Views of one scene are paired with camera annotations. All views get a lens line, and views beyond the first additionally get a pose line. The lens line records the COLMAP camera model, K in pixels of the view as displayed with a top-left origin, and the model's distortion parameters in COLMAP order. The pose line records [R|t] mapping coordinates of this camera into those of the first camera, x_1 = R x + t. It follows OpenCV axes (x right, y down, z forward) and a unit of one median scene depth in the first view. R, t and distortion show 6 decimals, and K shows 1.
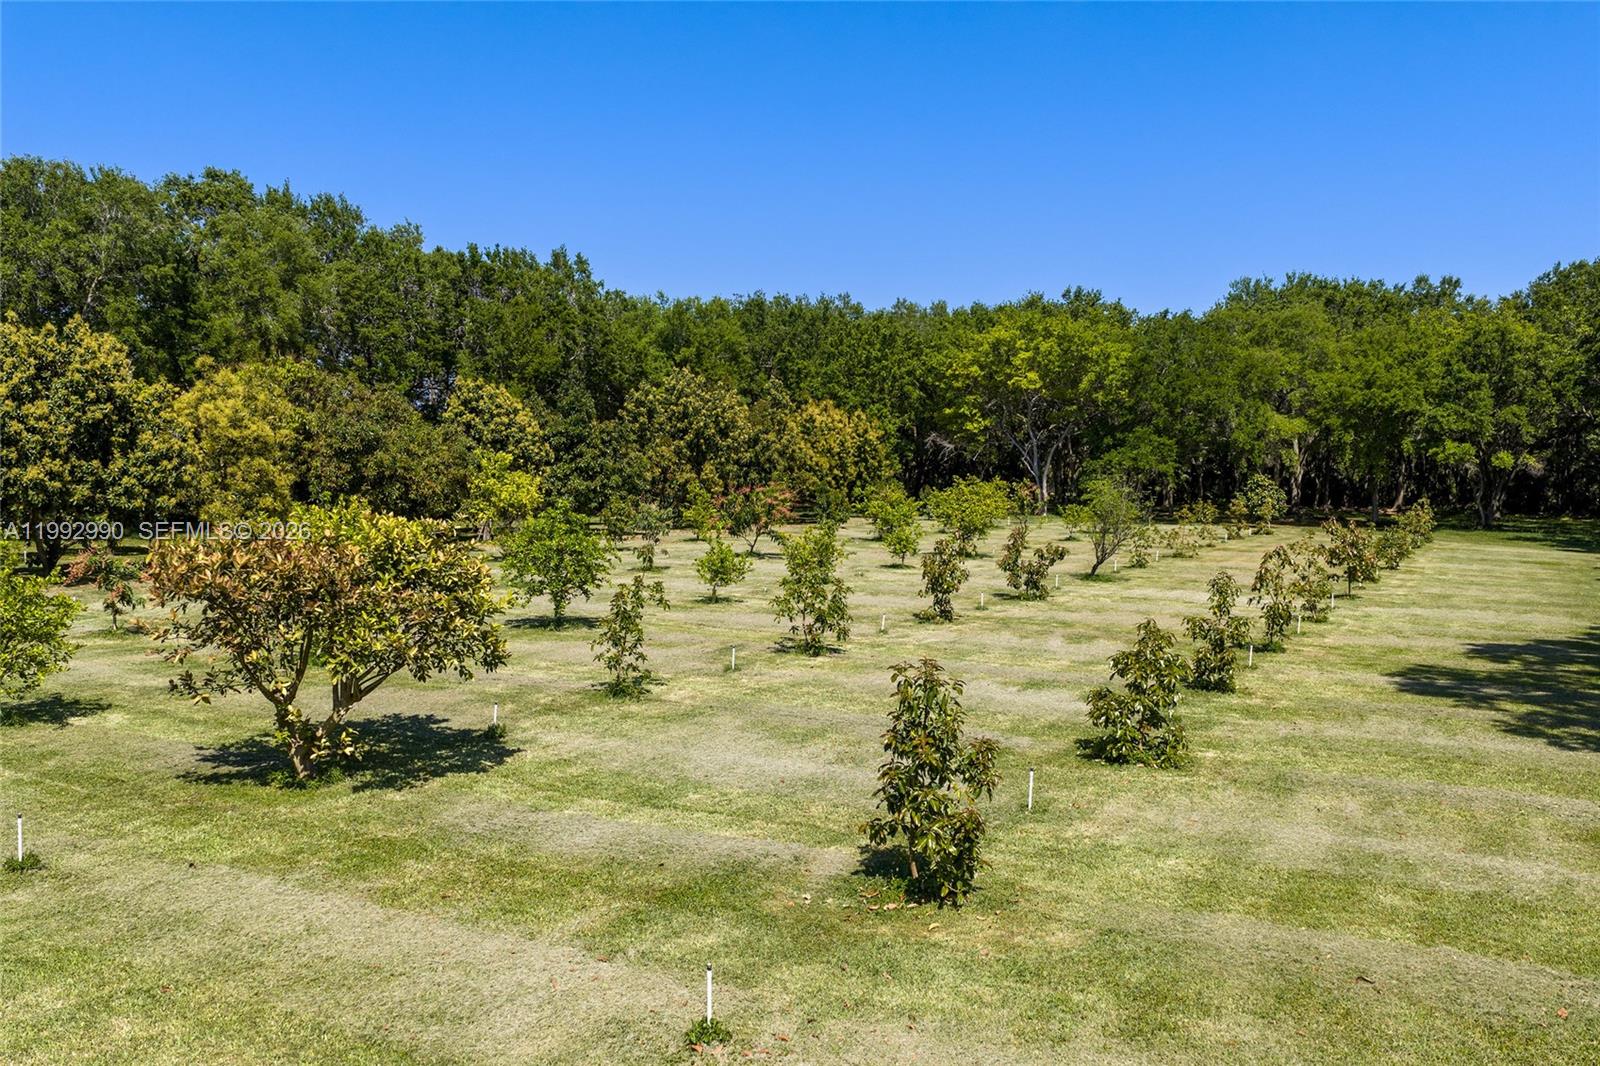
lens RADIAL K [[1342.6, 0, 797.4], [0, 1342.6, 532.6], [0, 0, 1]] dist [0.003830, -0.001204]
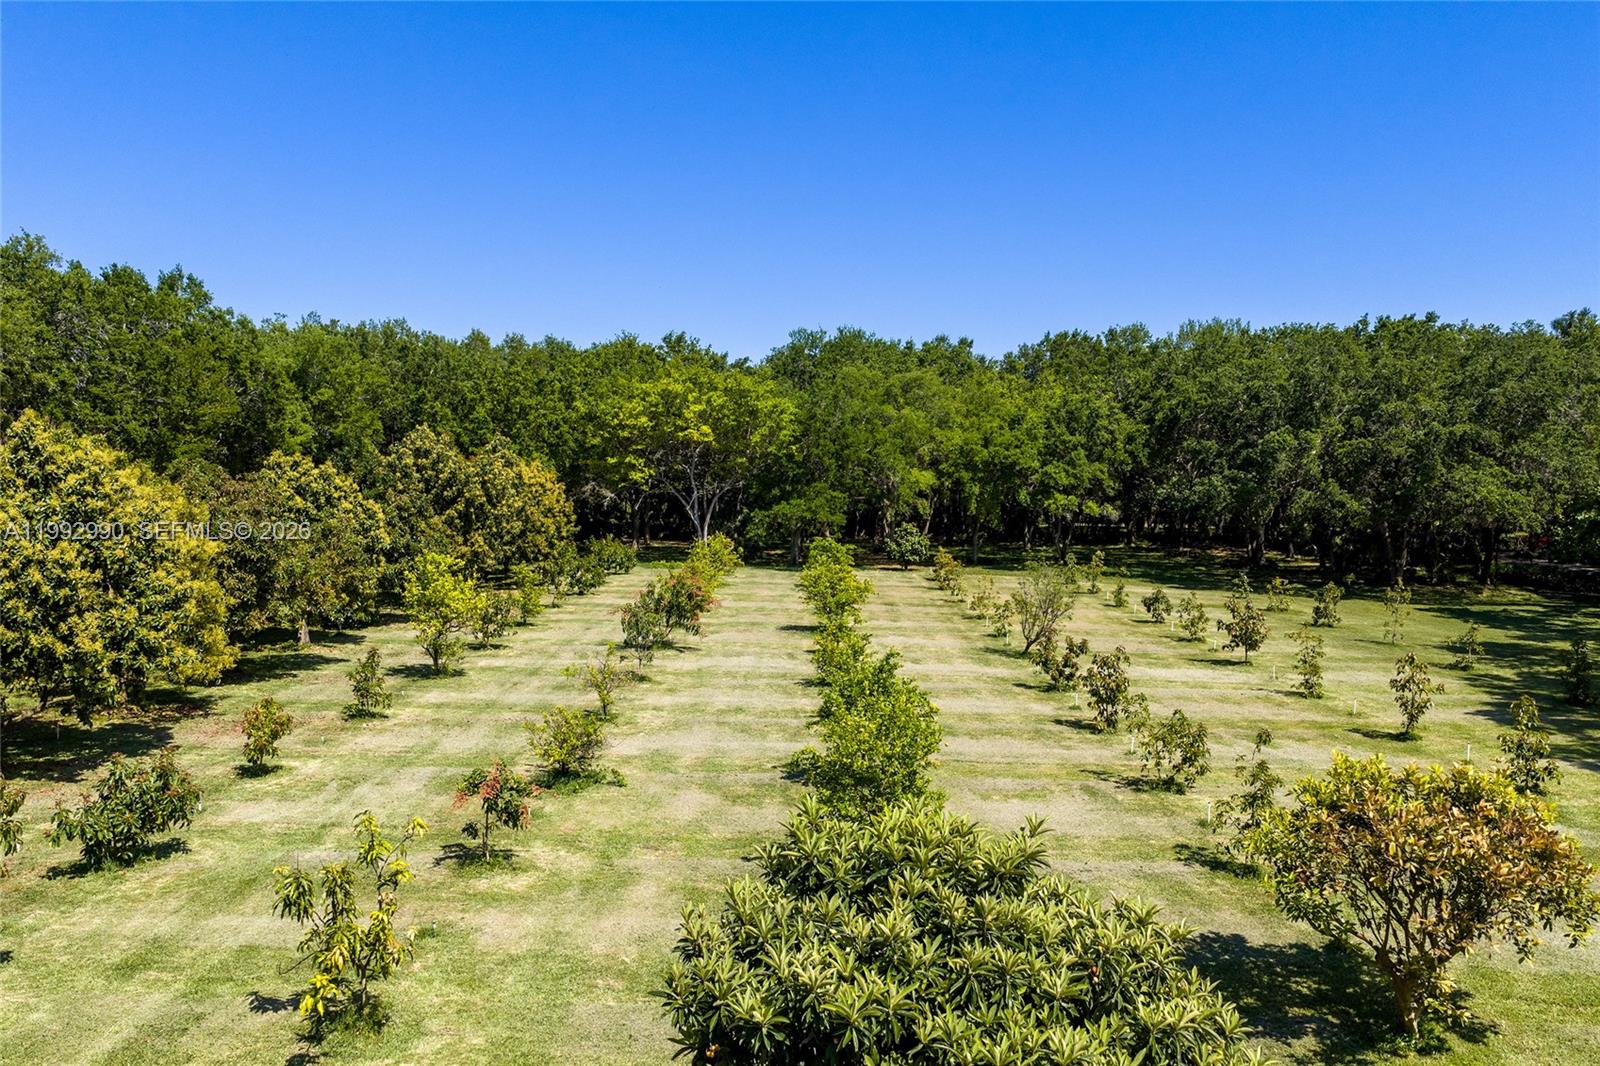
lens RADIAL K [[1342.6, 0, 798.1], [0, 1342.6, 531.1], [0, 0, 1]] dist [0.003830, -0.001204]
pose [[0.868437, -0.025459, 0.495145, -0.278000], [0.024103, 0.999668, 0.009125, -0.047665], [-0.495213, 0.004010, 0.868762, 0.080868]]
